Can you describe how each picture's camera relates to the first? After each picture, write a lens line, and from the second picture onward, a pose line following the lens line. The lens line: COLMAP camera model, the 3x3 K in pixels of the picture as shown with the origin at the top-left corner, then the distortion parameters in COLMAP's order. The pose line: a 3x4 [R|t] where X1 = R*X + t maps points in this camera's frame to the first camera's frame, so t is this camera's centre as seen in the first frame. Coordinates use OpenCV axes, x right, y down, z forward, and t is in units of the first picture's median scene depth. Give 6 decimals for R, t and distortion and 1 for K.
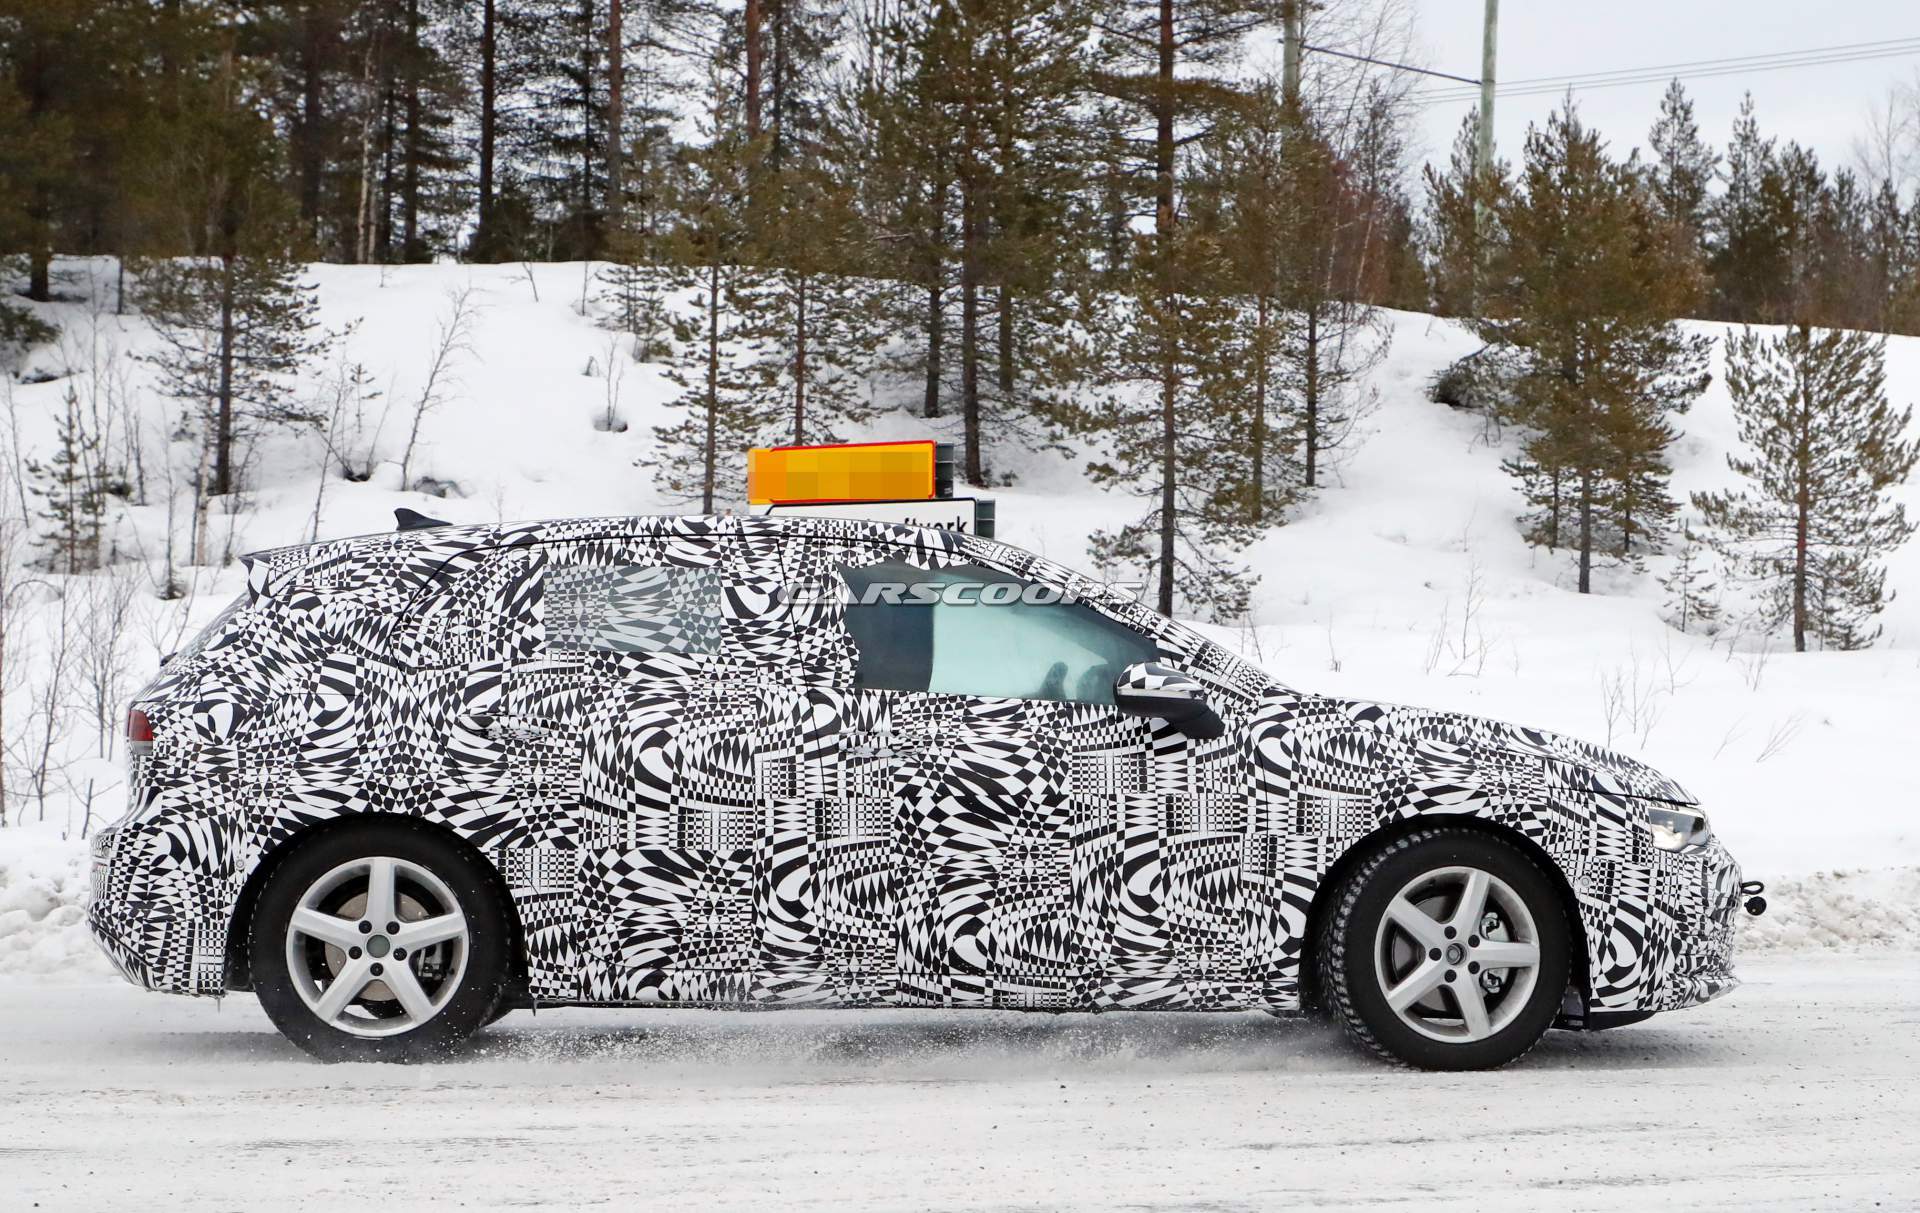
lens RADIAL K [[3934.4, 0, 902.8], [0, 3934.4, 674.3], [0, 0, 1]] dist [0.221634, 0.298193]
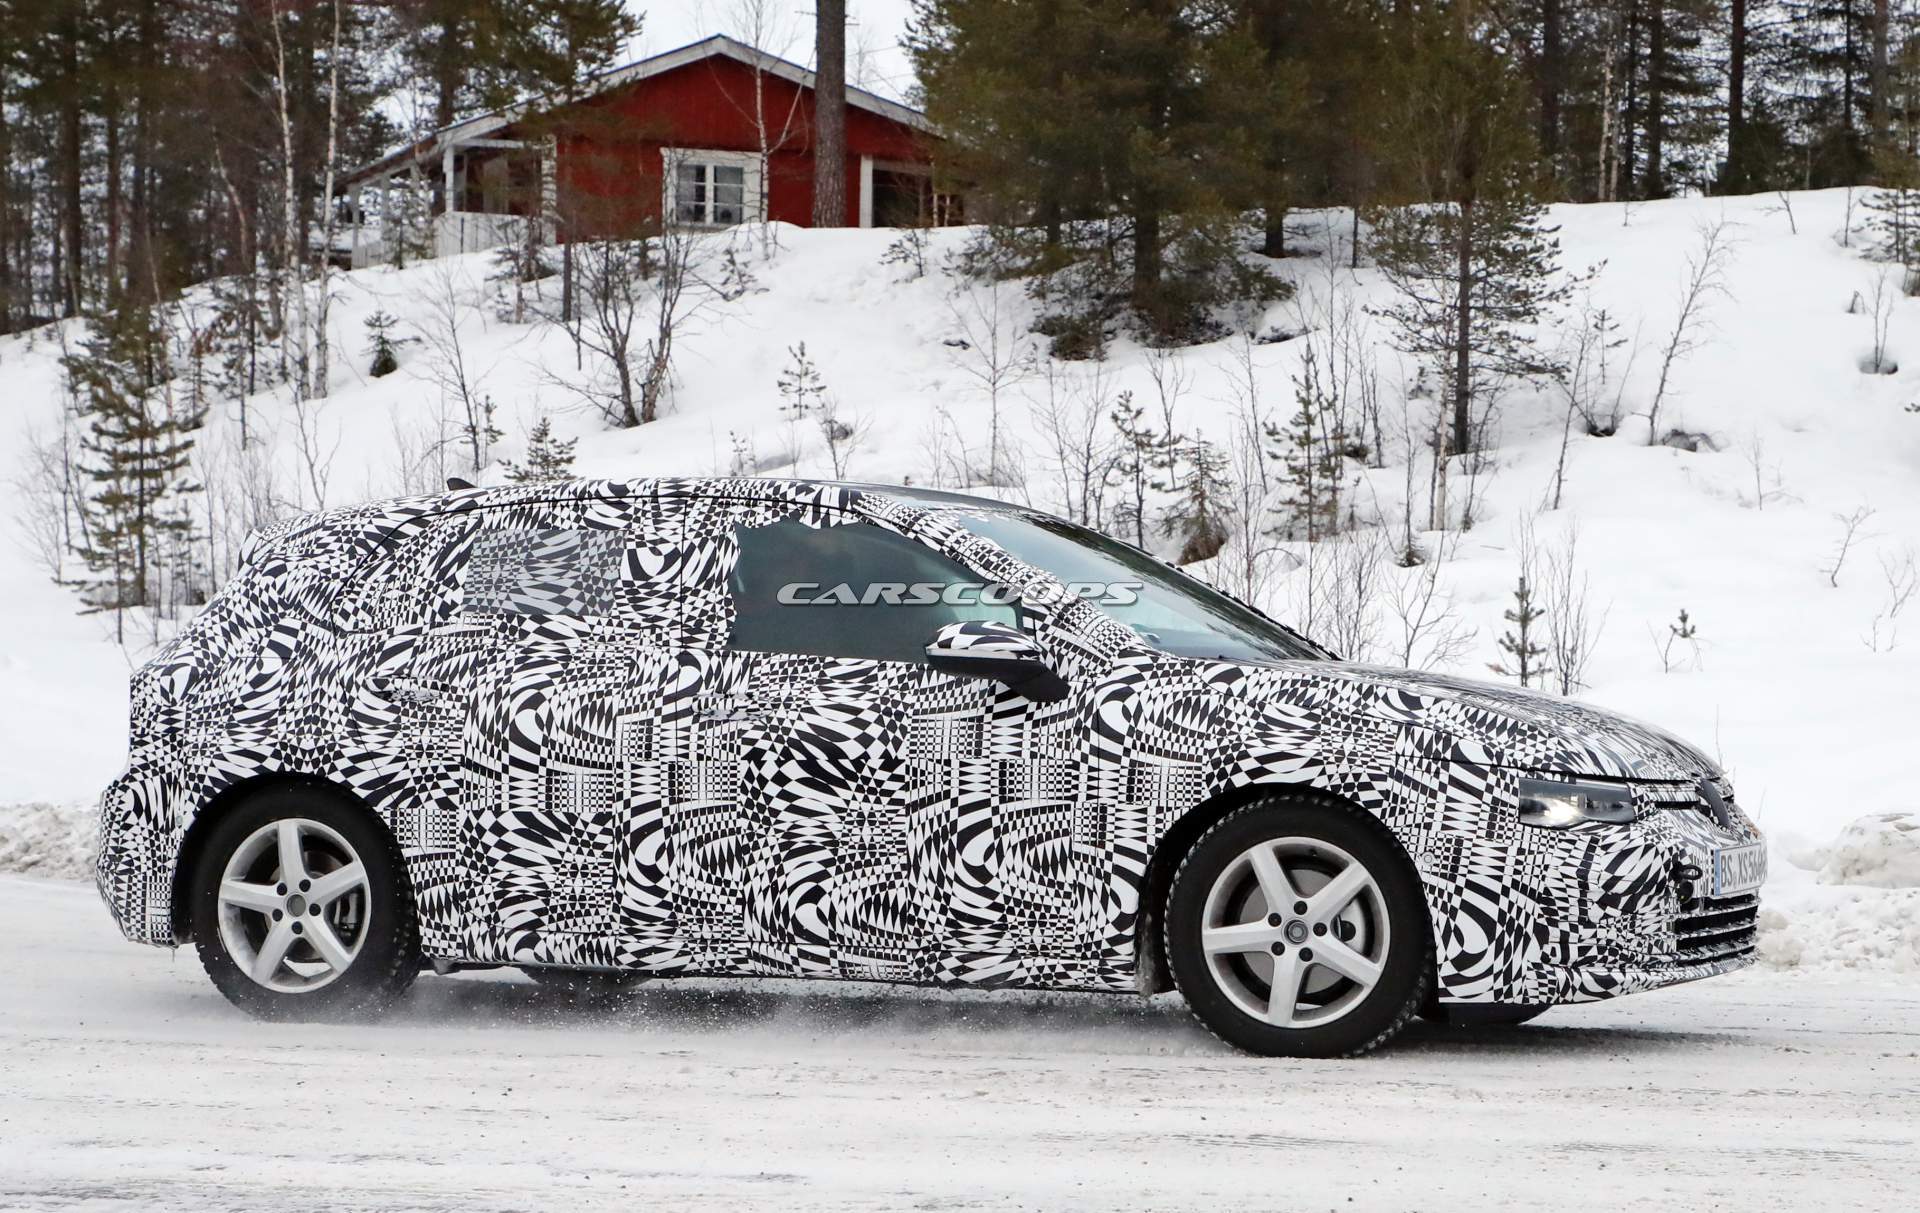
lens RADIAL K [[4280.0, 0, 901.5], [0, 4280.0, 595.8], [0, 0, 1]] dist [0.245883, -0.390339]
pose [[0.904905, -0.008867, -0.425522, 0.486497], [0.003436, 0.999903, -0.013529, 0.004725], [0.425601, 0.010780, 0.904847, 0.052398]]
